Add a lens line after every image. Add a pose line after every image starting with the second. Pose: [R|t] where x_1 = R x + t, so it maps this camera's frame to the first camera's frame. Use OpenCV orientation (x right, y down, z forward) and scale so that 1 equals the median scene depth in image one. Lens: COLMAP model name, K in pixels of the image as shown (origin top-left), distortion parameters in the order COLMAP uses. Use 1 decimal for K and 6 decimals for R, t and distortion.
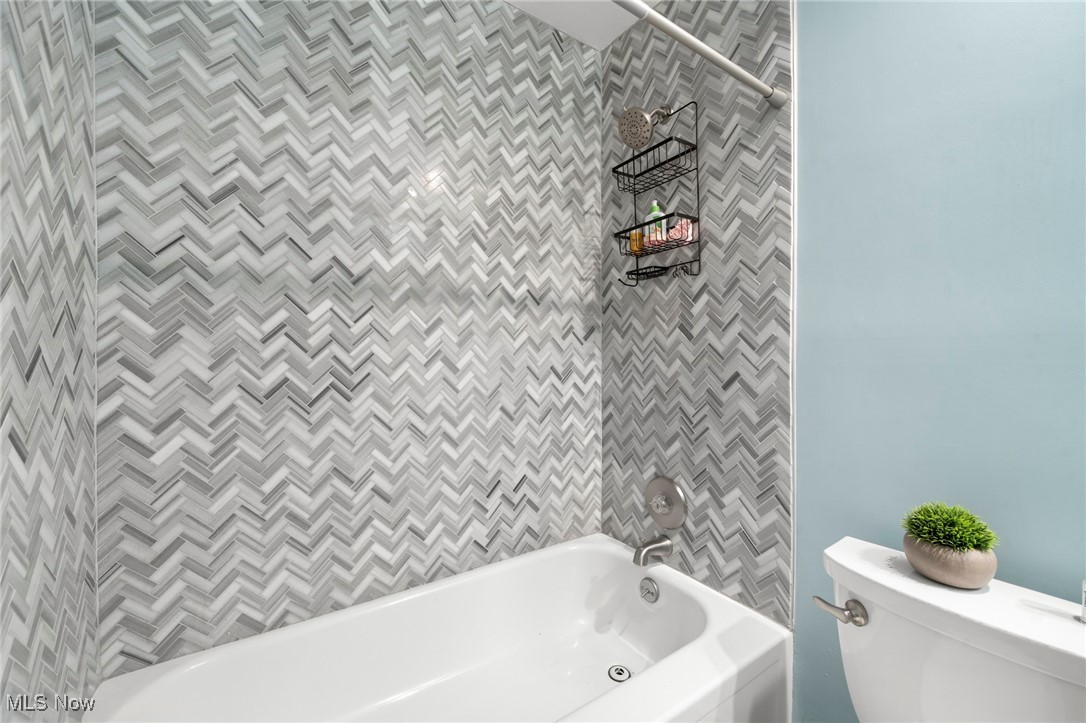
lens RADIAL K [[438.6, 0, 545.2], [0, 438.6, 361.0], [0, 0, 1]] dist [-0.003073, 0.000419]
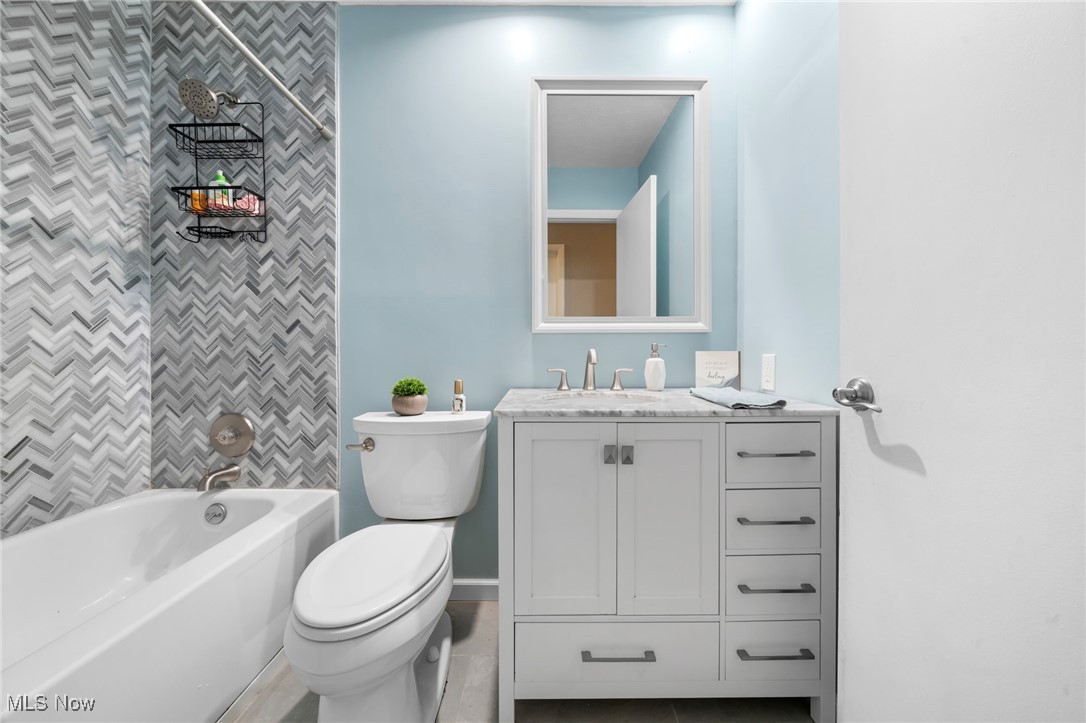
lens RADIAL K [[381.1, 0, 544.7], [0, 381.1, 354.6], [0, 0, 1]] dist [-0.006657, 0.000452]
pose [[0.566026, -0.004849, 0.824373, -0.084801], [0.001988, 0.999988, 0.004517, 0.108120], [-0.824385, -0.000917, 0.566029, -0.249190]]
